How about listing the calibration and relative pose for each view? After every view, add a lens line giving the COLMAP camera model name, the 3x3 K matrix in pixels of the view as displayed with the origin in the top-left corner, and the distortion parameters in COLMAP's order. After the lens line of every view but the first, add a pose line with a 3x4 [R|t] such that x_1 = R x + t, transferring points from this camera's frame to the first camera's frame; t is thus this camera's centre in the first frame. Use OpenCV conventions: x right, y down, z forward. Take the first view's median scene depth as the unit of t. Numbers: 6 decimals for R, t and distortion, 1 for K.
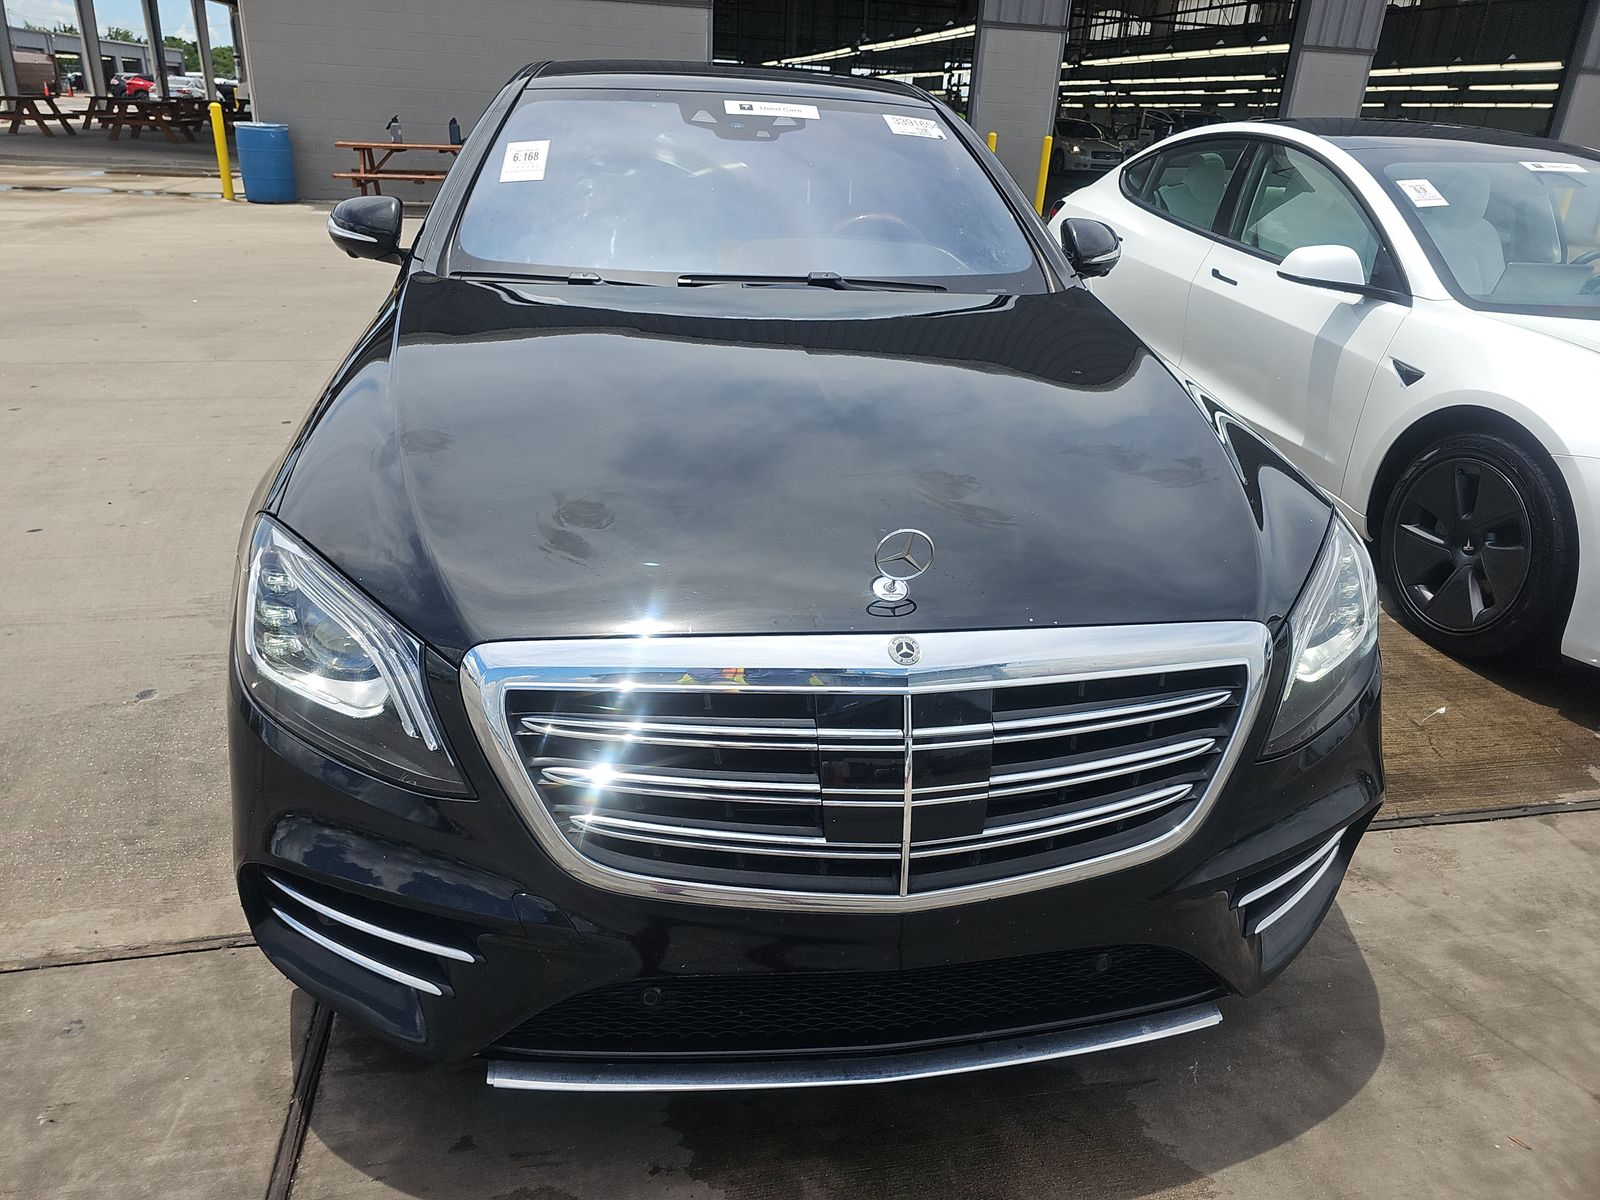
lens RADIAL K [[1075.7, 0, 777.4], [0, 1075.7, 588.9], [0, 0, 1]] dist [0.046210, -0.050518]
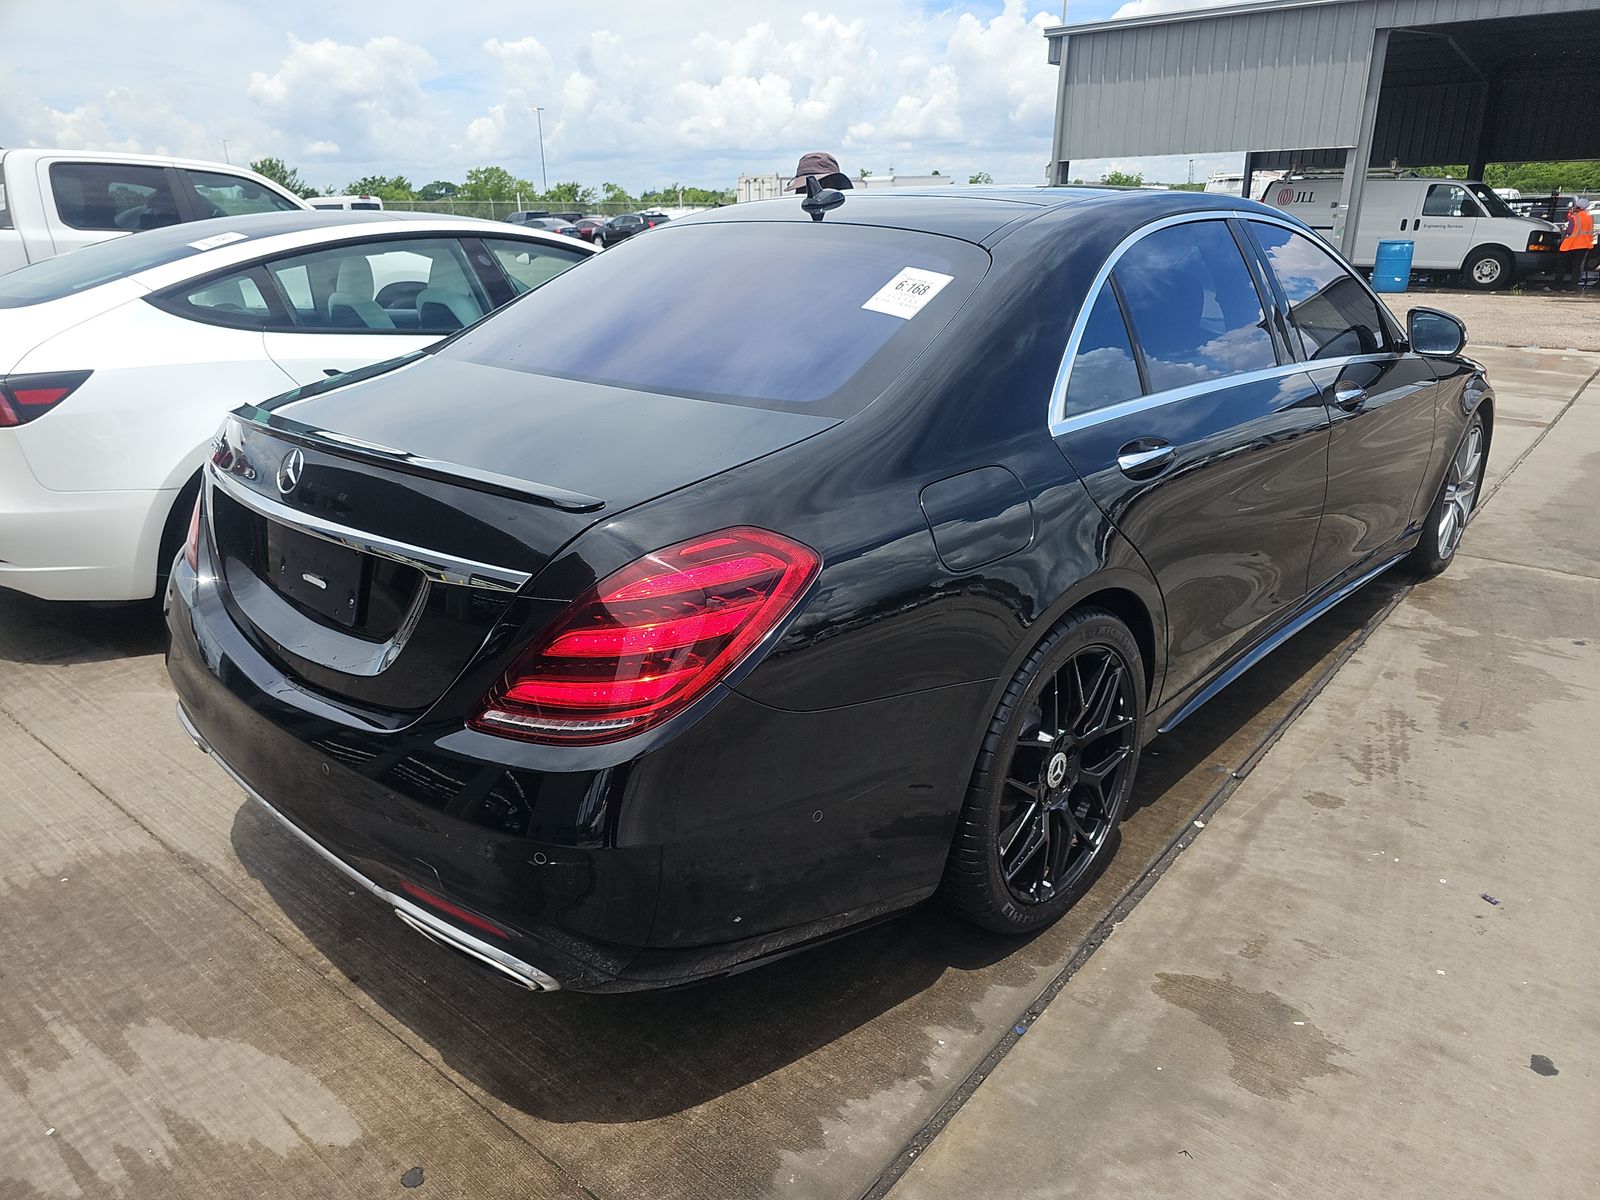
lens RADIAL K [[1073.3, 0, 800.0], [0, 1073.3, 600.0], [0, 0, 1]] dist [0.032104, -0.036556]
pose [[-0.639406, -0.300698, 0.707630, -1.287004], [0.288588, 0.759202, 0.583377, -1.520284], [-0.712655, 0.577229, -0.398660, 3.192533]]
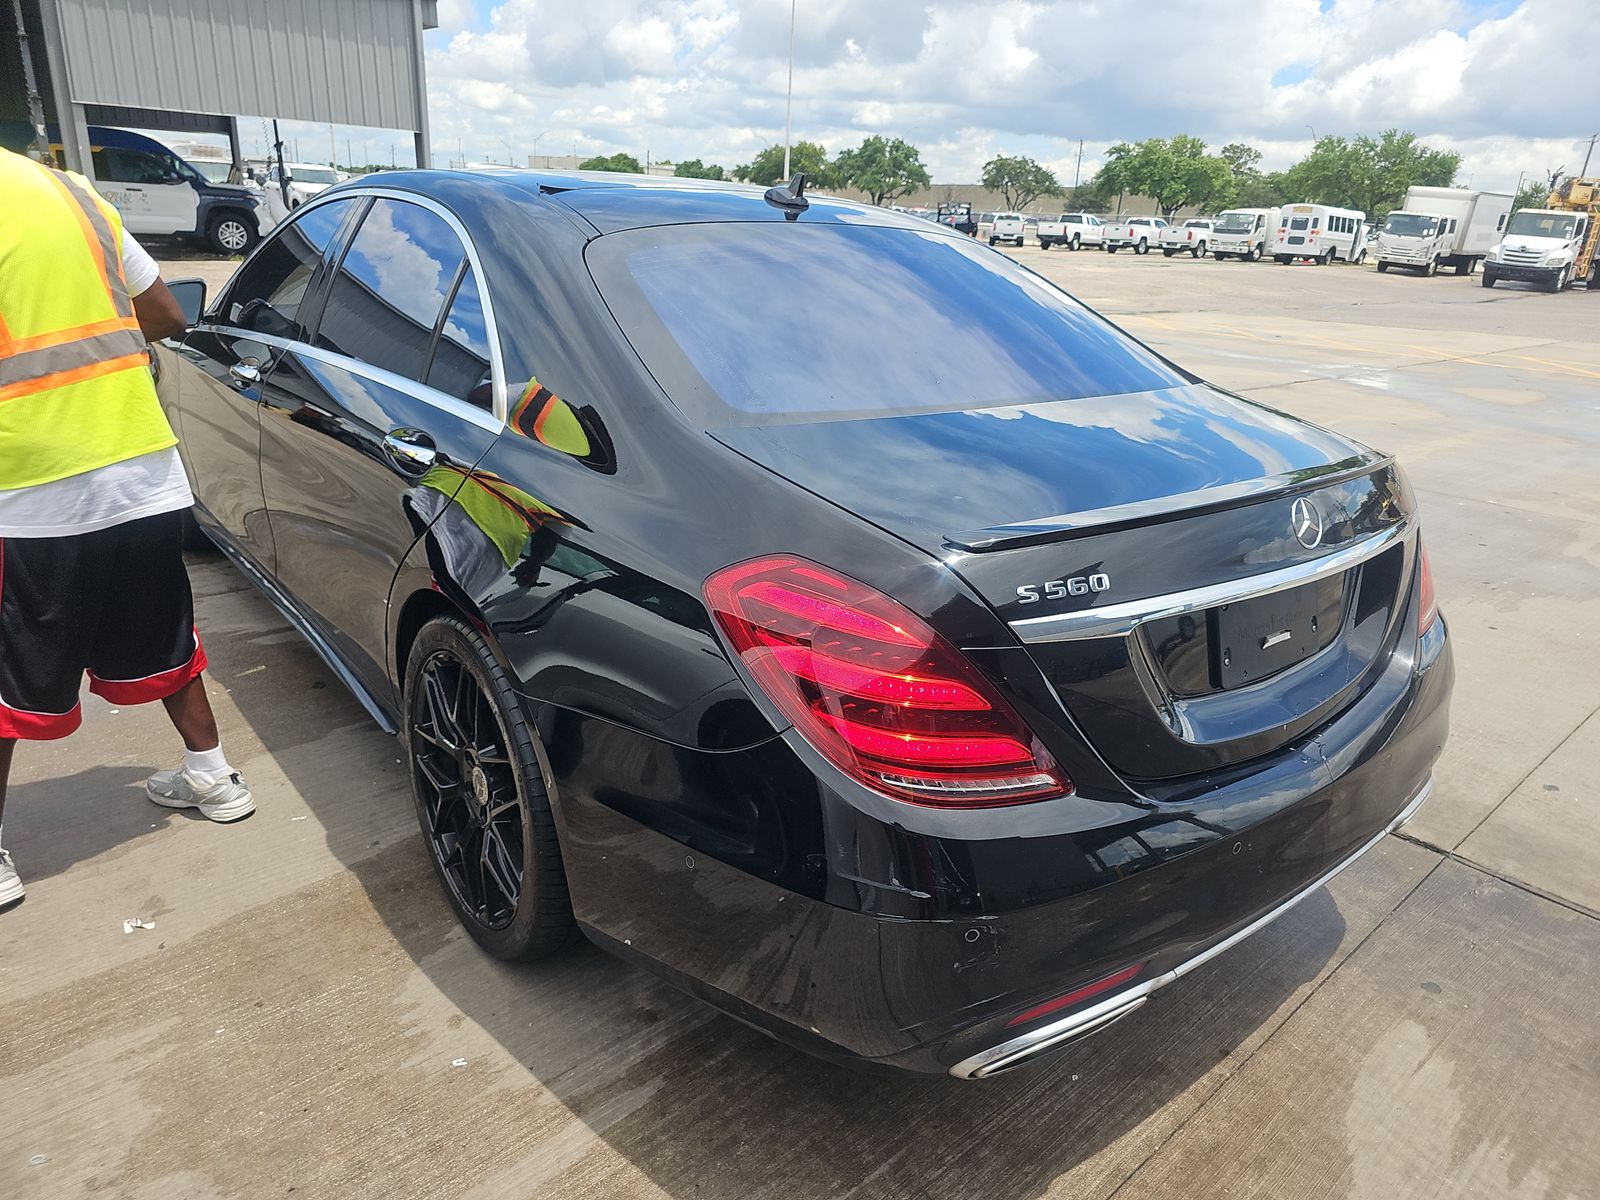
lens RADIAL K [[1070.7, 0, 829.3], [0, 1070.7, 621.5], [0, 0, 1]] dist [0.031295, -0.040830]
pose [[-0.840510, 0.104050, -0.531711, 0.473347], [-0.300538, 0.727019, 0.617350, -1.536818], [0.450800, 0.678688, -0.579795, 3.444707]]
